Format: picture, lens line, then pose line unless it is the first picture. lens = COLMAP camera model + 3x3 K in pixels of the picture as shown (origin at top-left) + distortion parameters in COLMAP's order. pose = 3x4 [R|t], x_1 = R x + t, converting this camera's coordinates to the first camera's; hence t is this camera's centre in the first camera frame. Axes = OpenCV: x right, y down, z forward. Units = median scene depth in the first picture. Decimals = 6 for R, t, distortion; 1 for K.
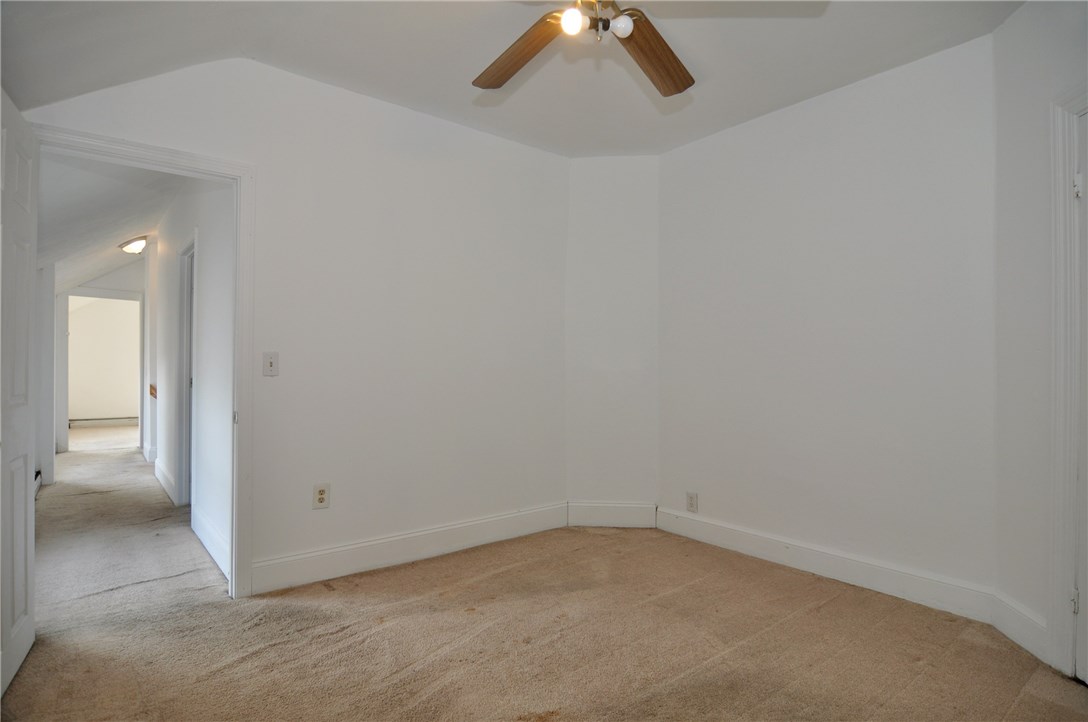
lens RADIAL K [[582.6, 0, 545.9], [0, 582.6, 377.5], [0, 0, 1]] dist [-0.002858, -0.001473]
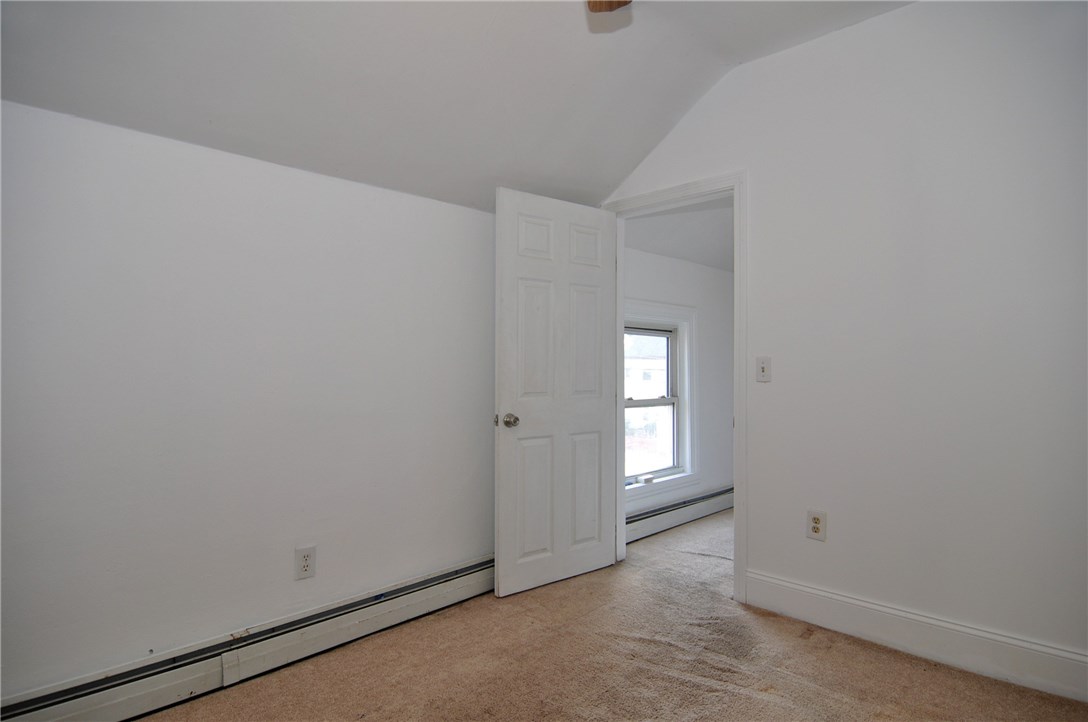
lens RADIAL K [[582.6, 0, 545.9], [0, 582.6, 377.5], [0, 0, 1]] dist [-0.002858, -0.001473]
pose [[0.111450, 0.012797, -0.993688, 0.438842], [-0.001405, 0.999918, 0.012720, -0.022044], [0.993769, -0.000021, 0.111459, 0.554757]]
